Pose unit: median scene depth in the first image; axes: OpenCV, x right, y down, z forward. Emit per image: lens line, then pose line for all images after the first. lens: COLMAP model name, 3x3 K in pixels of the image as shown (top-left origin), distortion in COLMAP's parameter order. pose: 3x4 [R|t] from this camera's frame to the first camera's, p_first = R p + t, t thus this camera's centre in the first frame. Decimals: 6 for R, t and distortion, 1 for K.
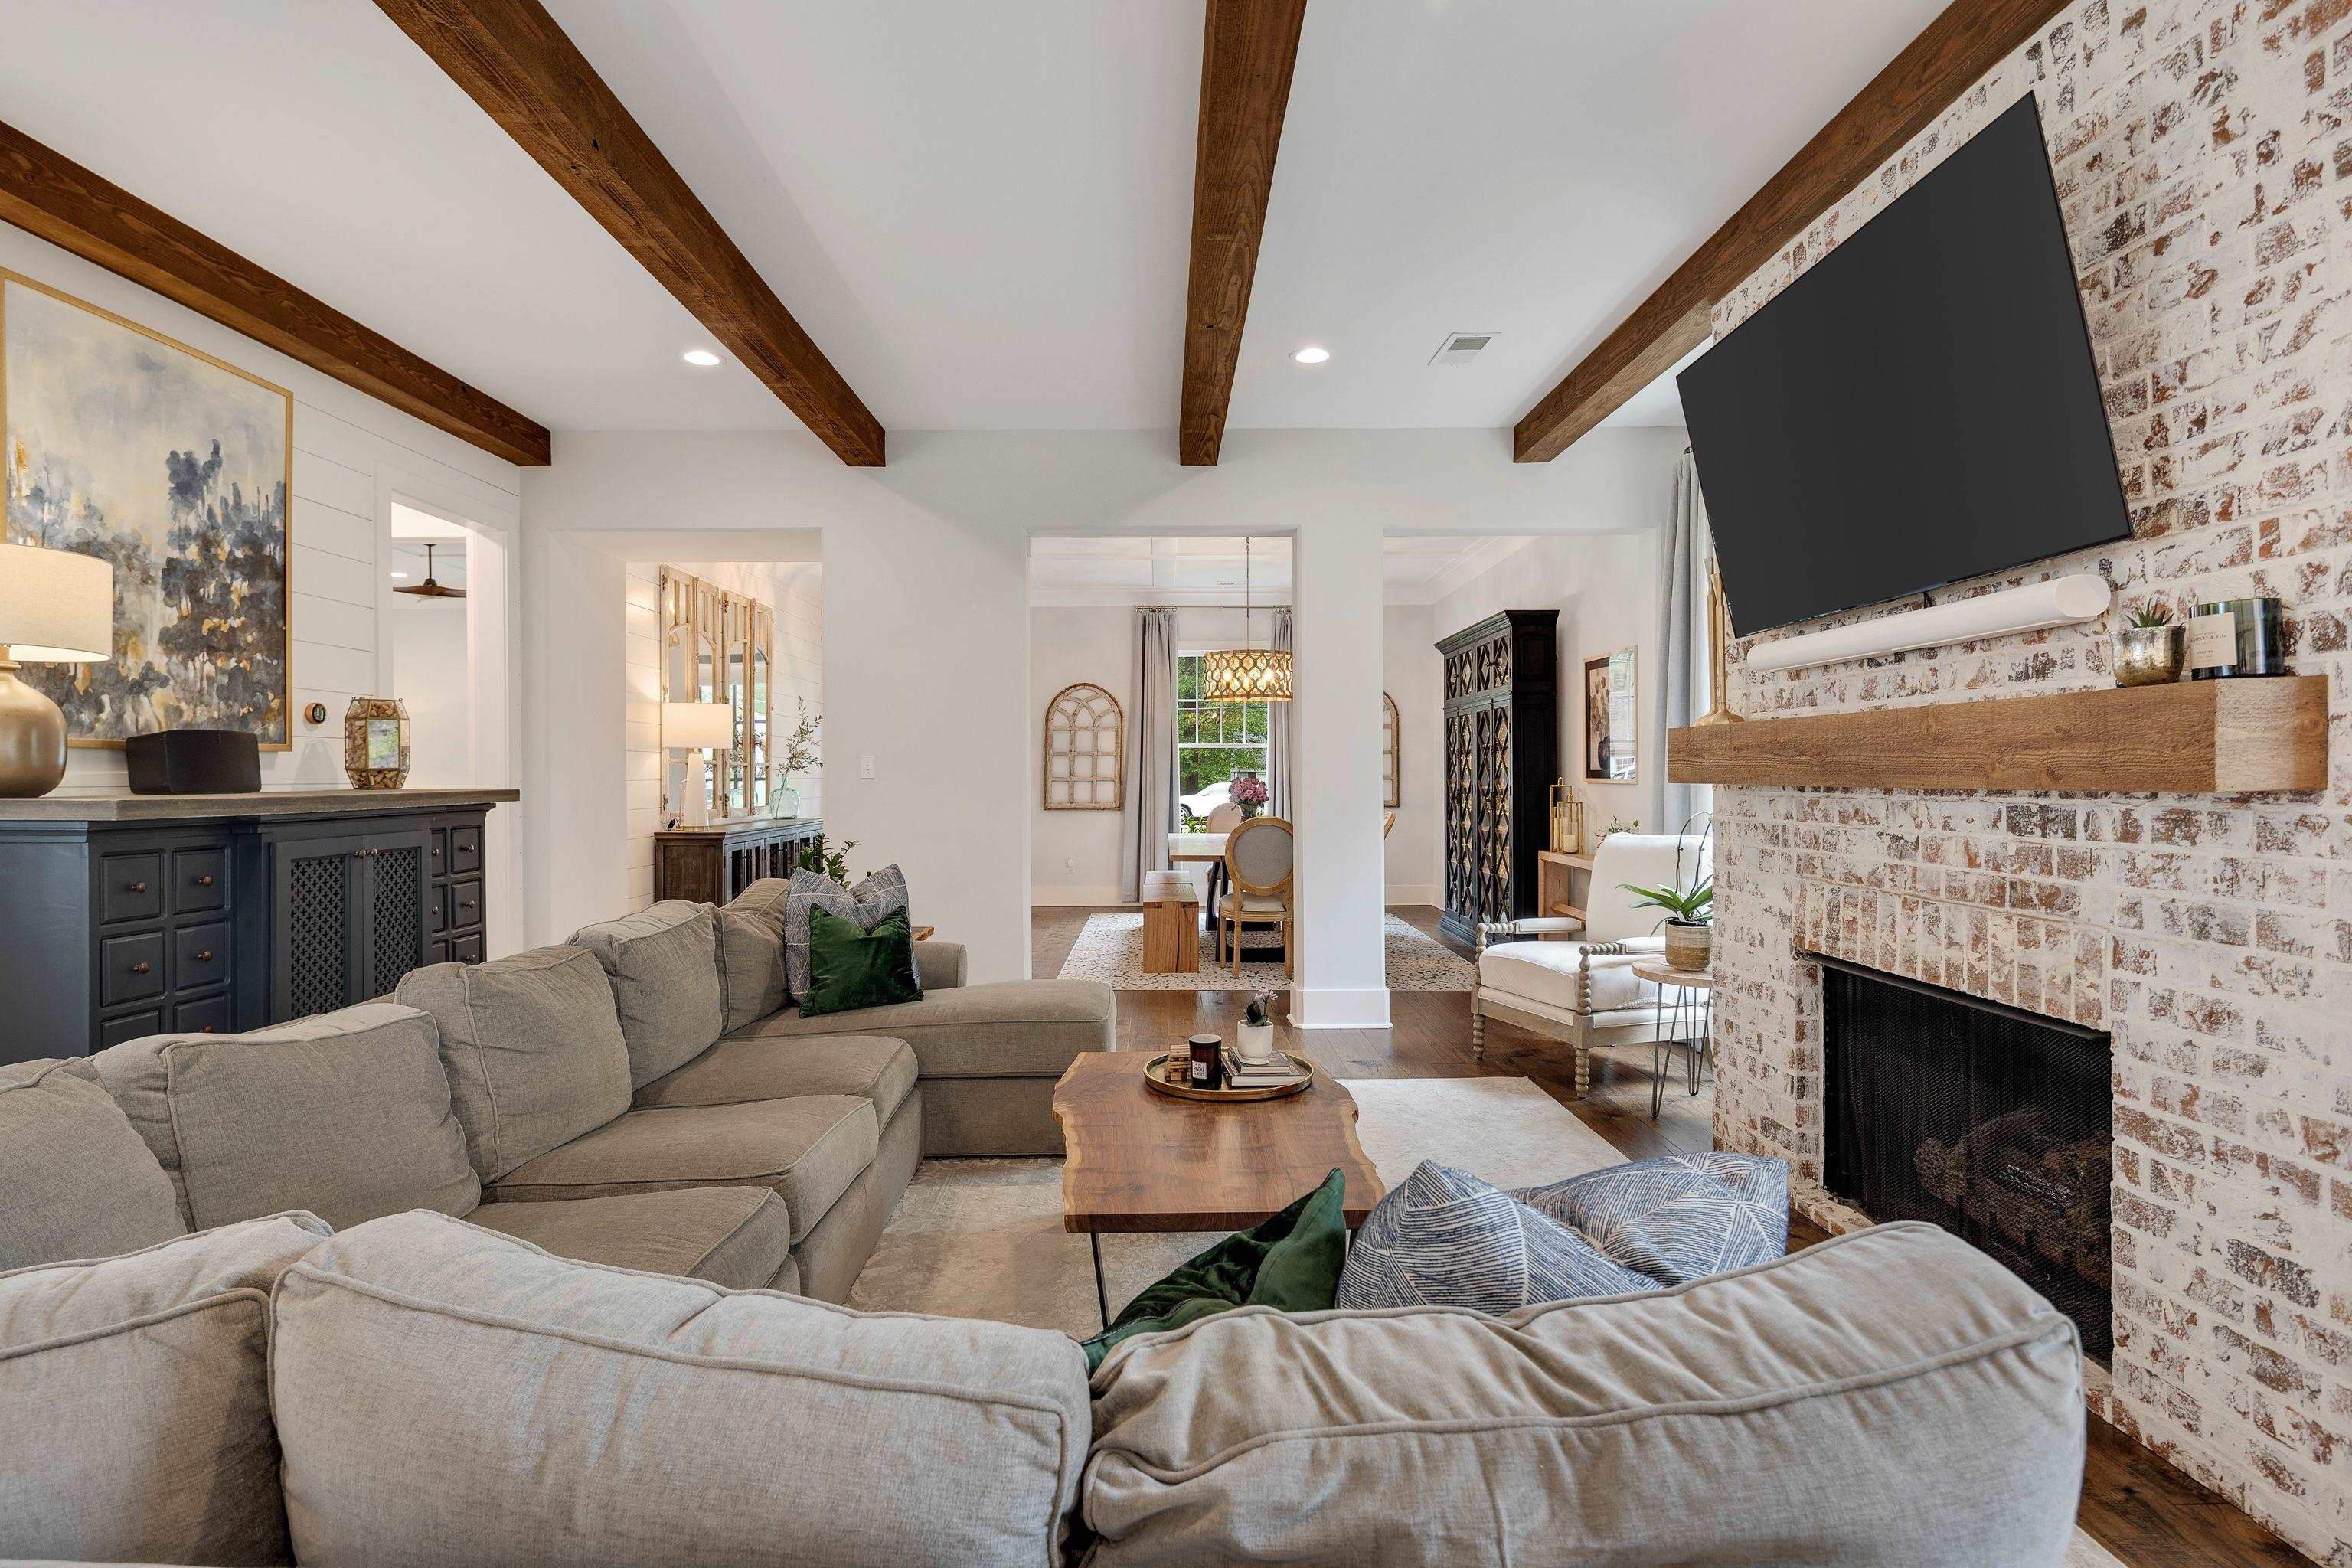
lens RADIAL K [[1134.0, 0, 1176.4], [0, 1134.0, 780.3], [0, 0, 1]] dist [-0.004436, -0.000308]
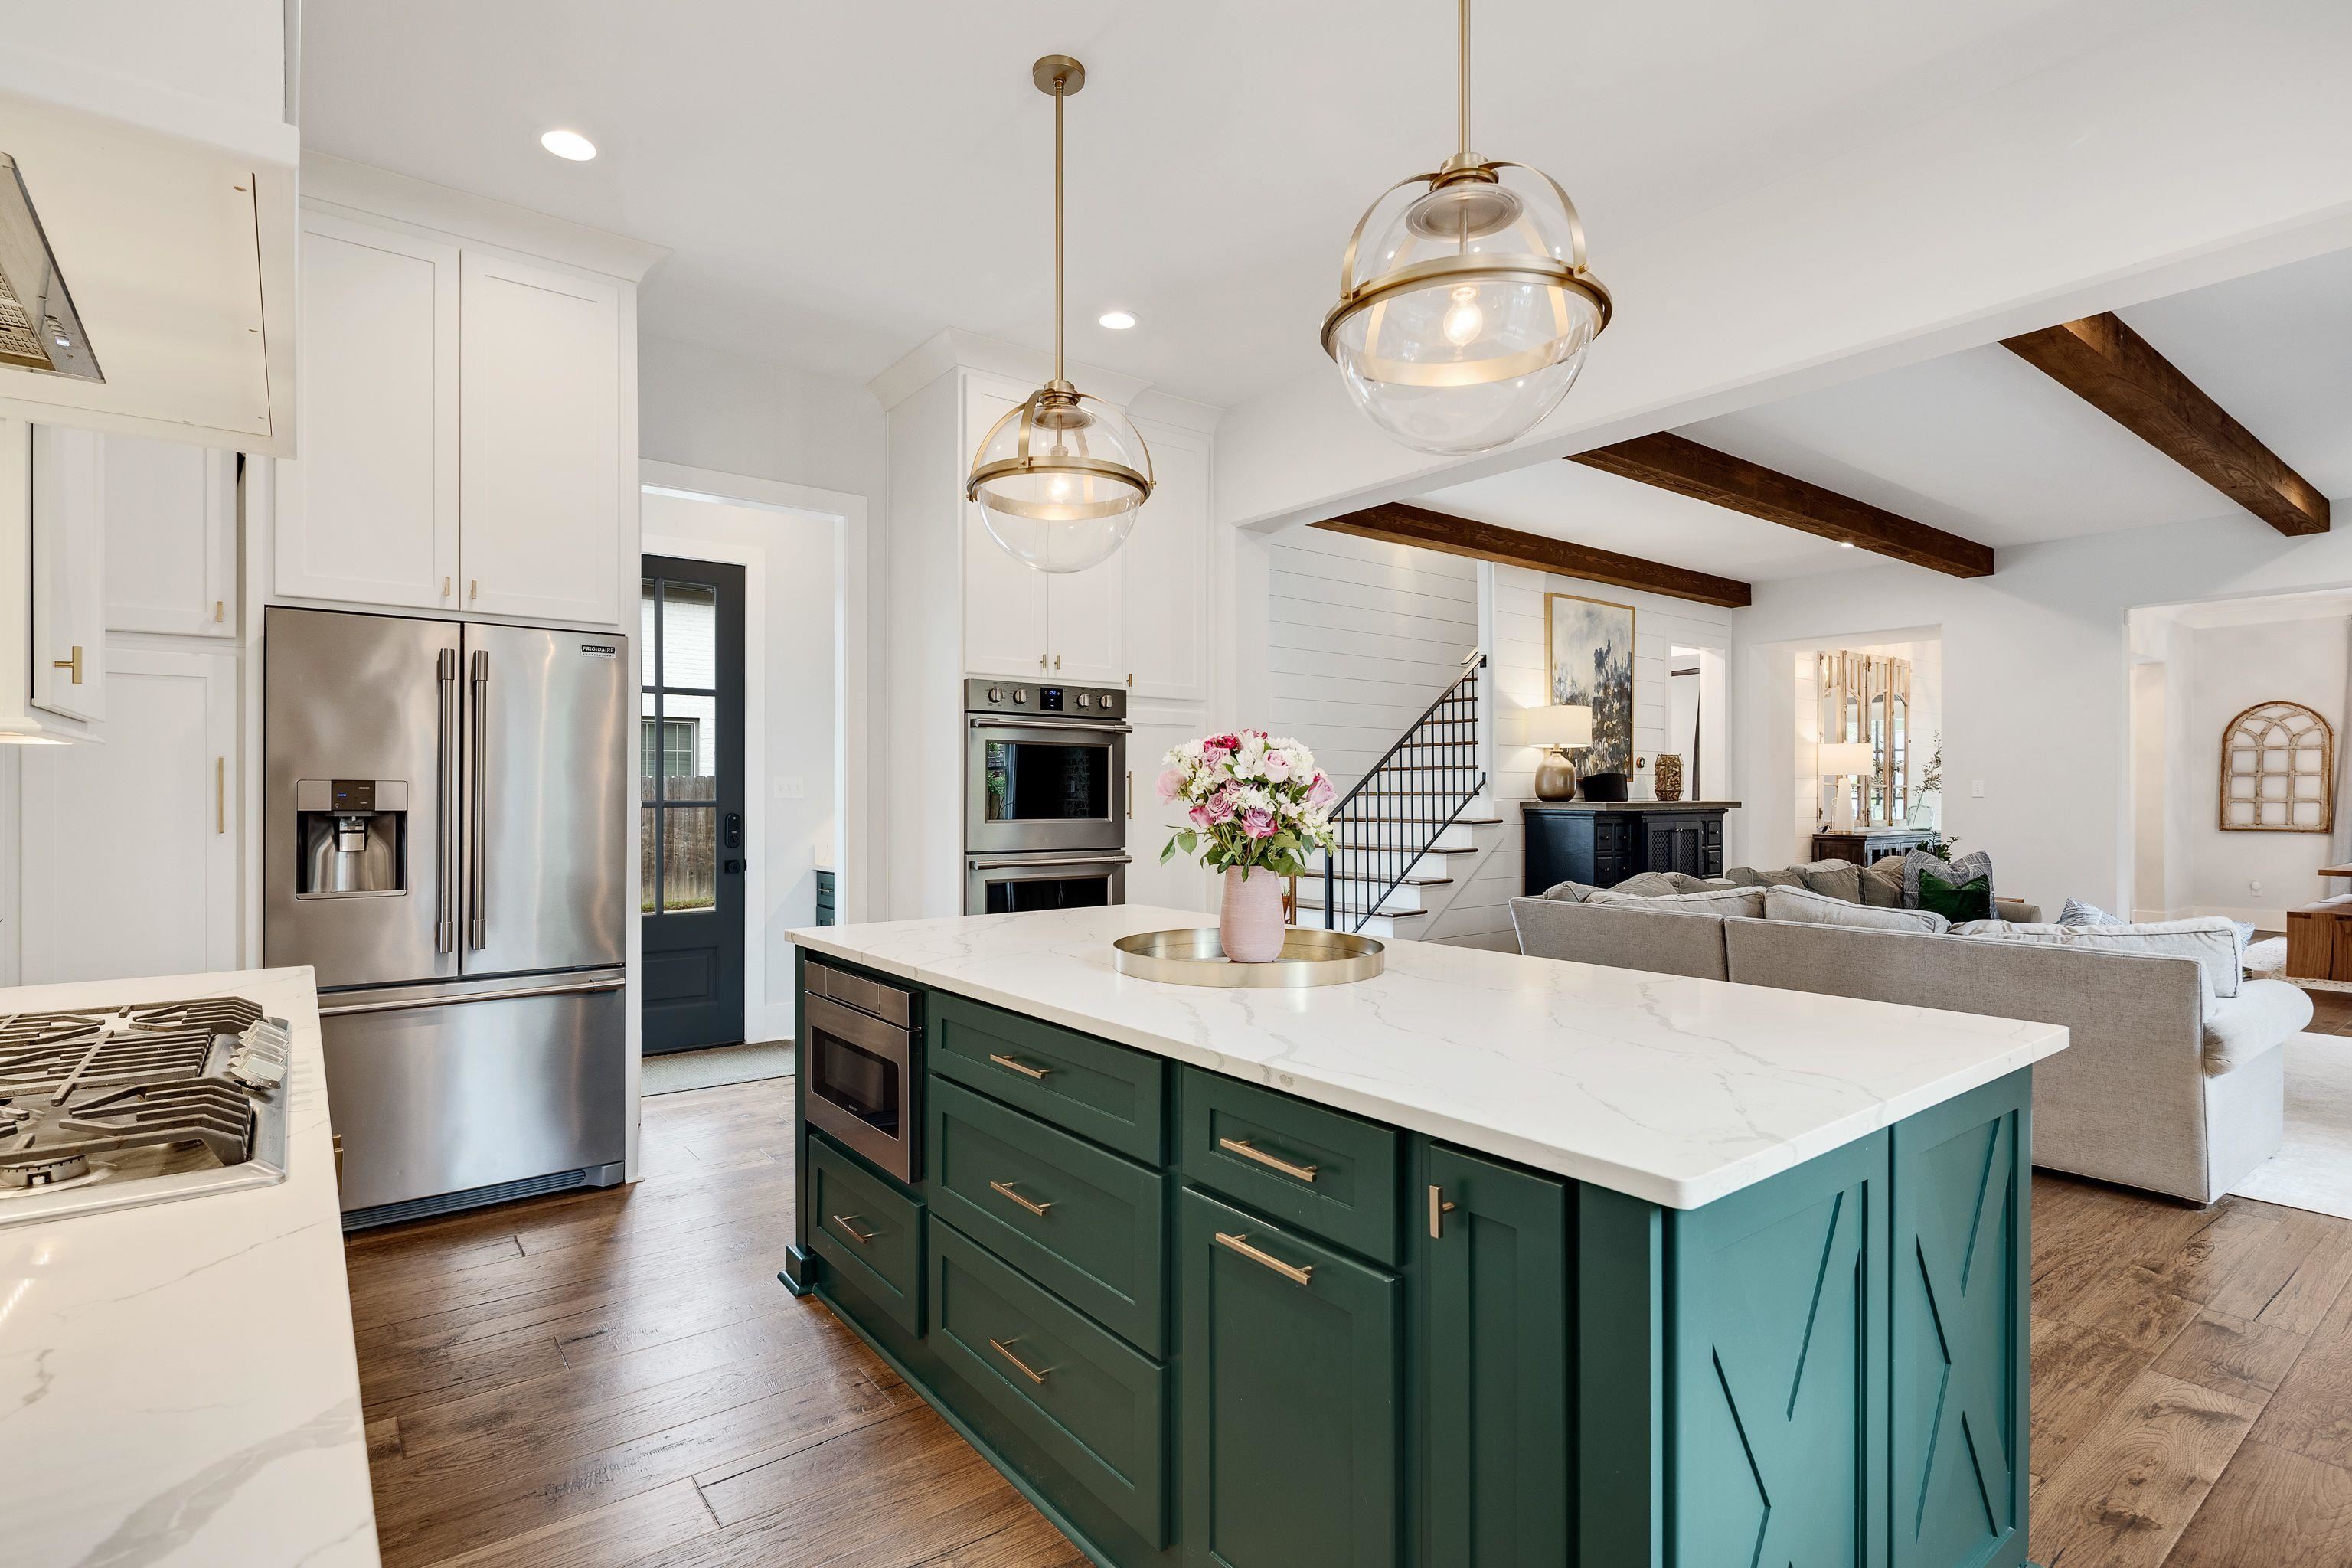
lens RADIAL K [[1134.0, 0, 1132.6], [0, 1134.0, 800.9], [0, 0, 1]] dist [-0.004436, -0.000308]
pose [[0.576594, 0.007545, -0.816996, 0.383418], [-0.007137, 0.999966, 0.004198, 0.006782], [0.817000, 0.003410, 0.576628, -0.949425]]
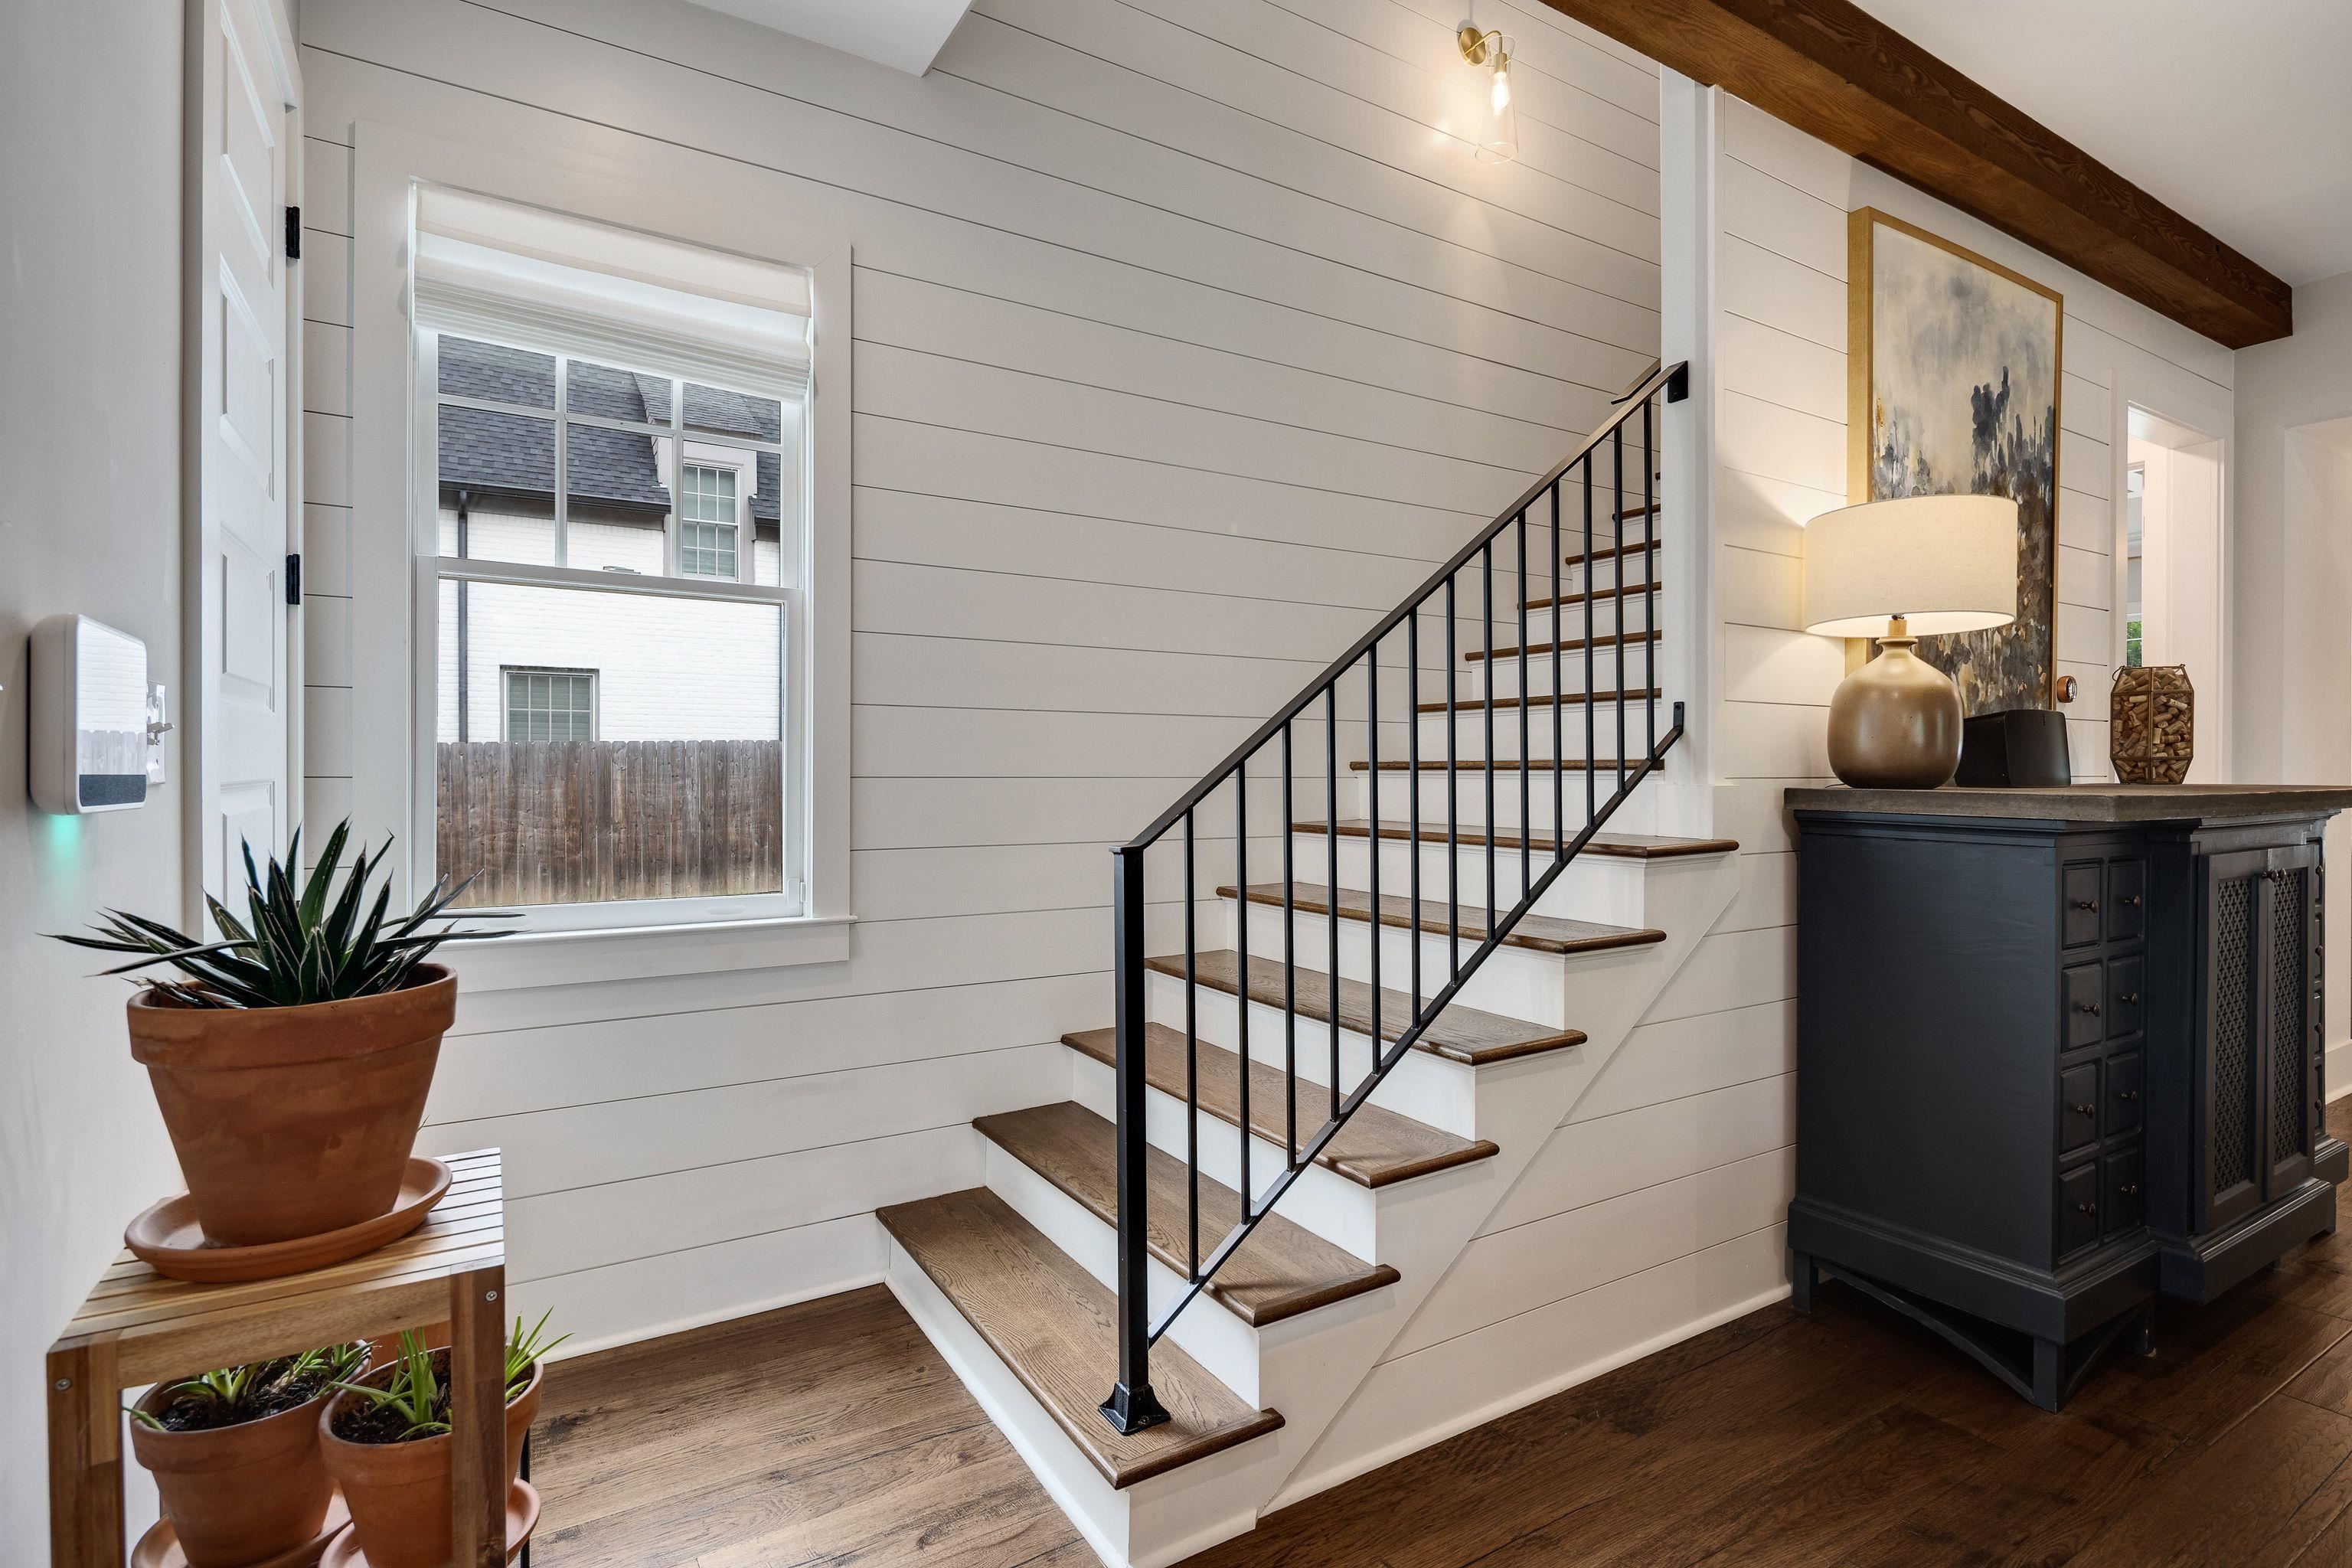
lens RADIAL K [[1134.0, 0, 1169.6], [0, 1134.0, 777.9], [0, 0, 1]] dist [-0.004436, -0.000308]
pose [[0.504135, 0.011458, -0.863549, -0.407281], [-0.008417, 0.999930, 0.008354, 0.003132], [0.863584, 0.003057, 0.504196, 0.035694]]
